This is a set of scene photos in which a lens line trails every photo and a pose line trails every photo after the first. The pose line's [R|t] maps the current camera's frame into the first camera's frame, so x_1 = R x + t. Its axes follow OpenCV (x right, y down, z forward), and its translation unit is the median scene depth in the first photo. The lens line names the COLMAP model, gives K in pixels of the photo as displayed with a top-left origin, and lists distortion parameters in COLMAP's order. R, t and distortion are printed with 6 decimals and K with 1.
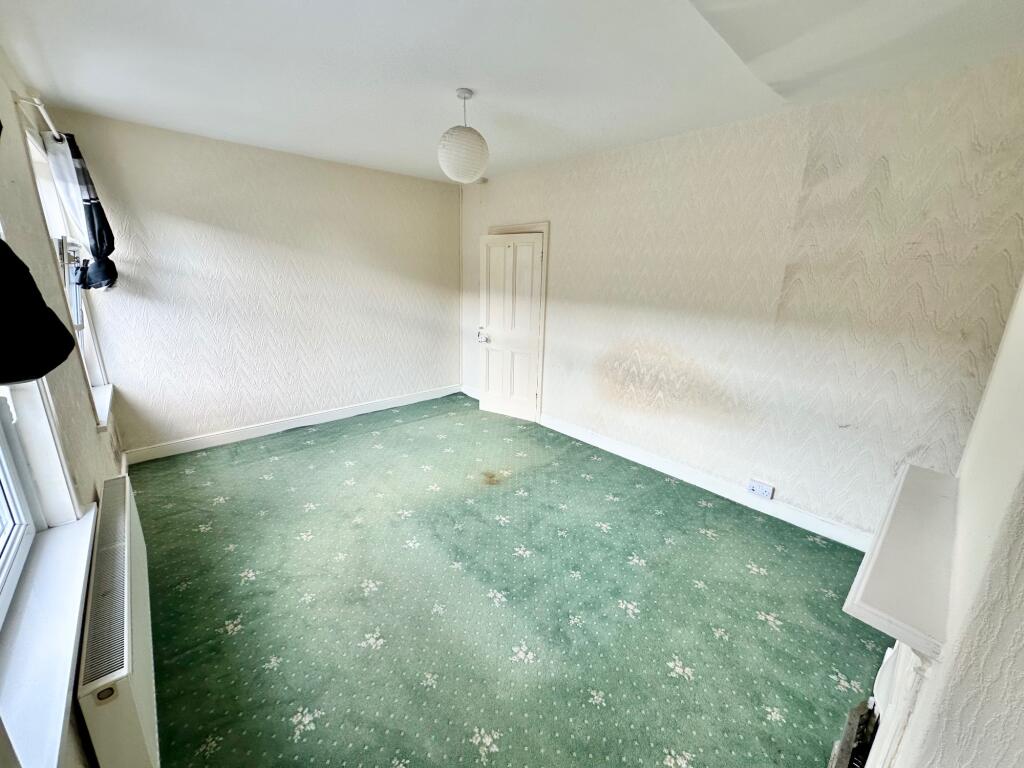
lens RADIAL K [[409.4, 0, 508.7], [0, 409.4, 382.2], [0, 0, 1]] dist [-0.001207, 0.000580]
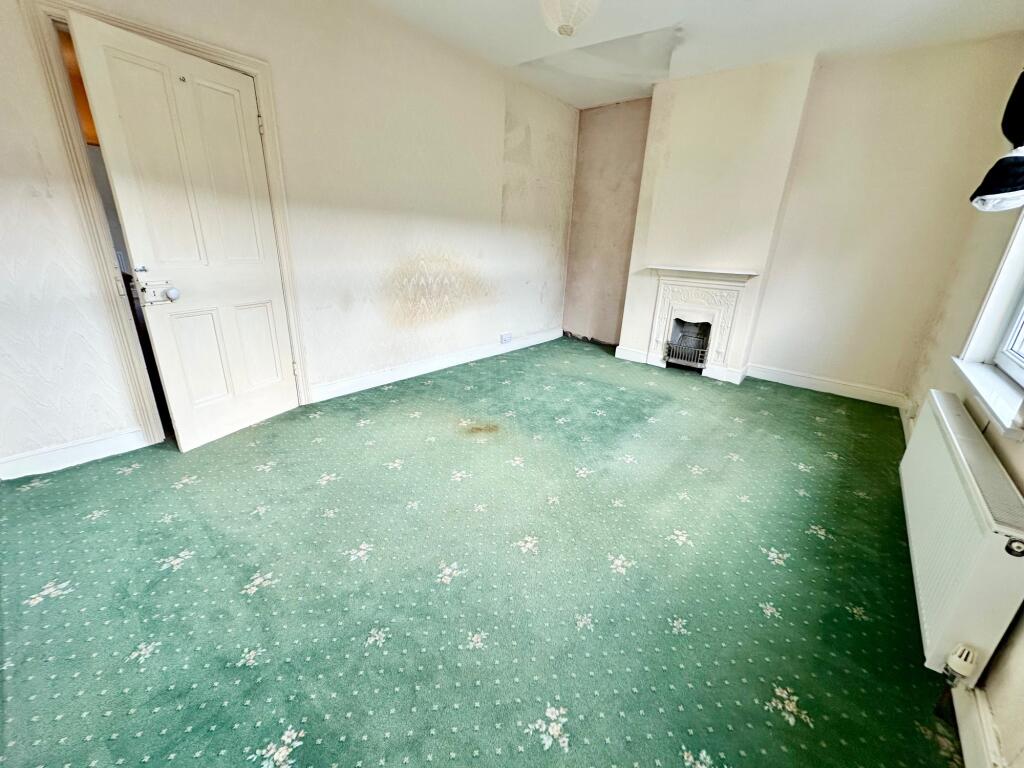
lens RADIAL K [[409.4, 0, 508.7], [0, 409.4, 382.2], [0, 0, 1]] dist [-0.001207, 0.000580]
pose [[-0.136618, -0.350793, 0.926434, -0.741950], [0.218563, 0.901483, 0.373576, -0.139468], [-0.966212, 0.253521, -0.046488, 0.916298]]
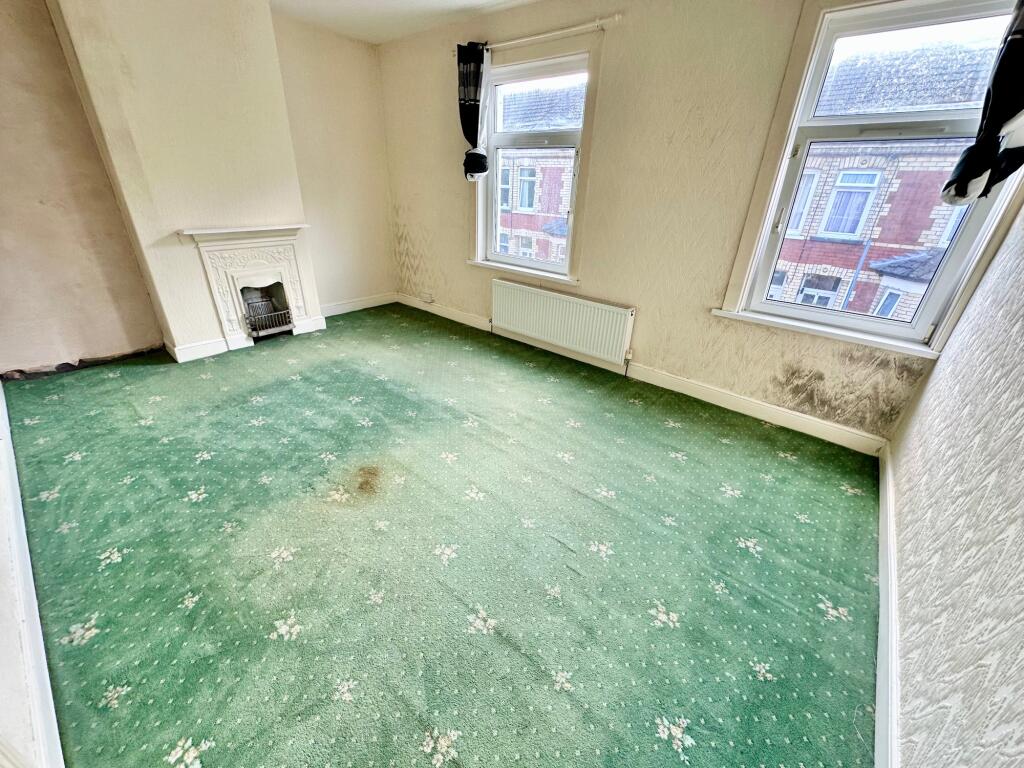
lens RADIAL K [[409.4, 0, 508.7], [0, 409.4, 382.2], [0, 0, 1]] dist [-0.001207, 0.000580]
pose [[-0.988644, 0.010199, -0.149929, -0.158598], [-0.091546, 0.750322, 0.654703, -0.312521], [0.119172, 0.660994, -0.740868, 1.339503]]
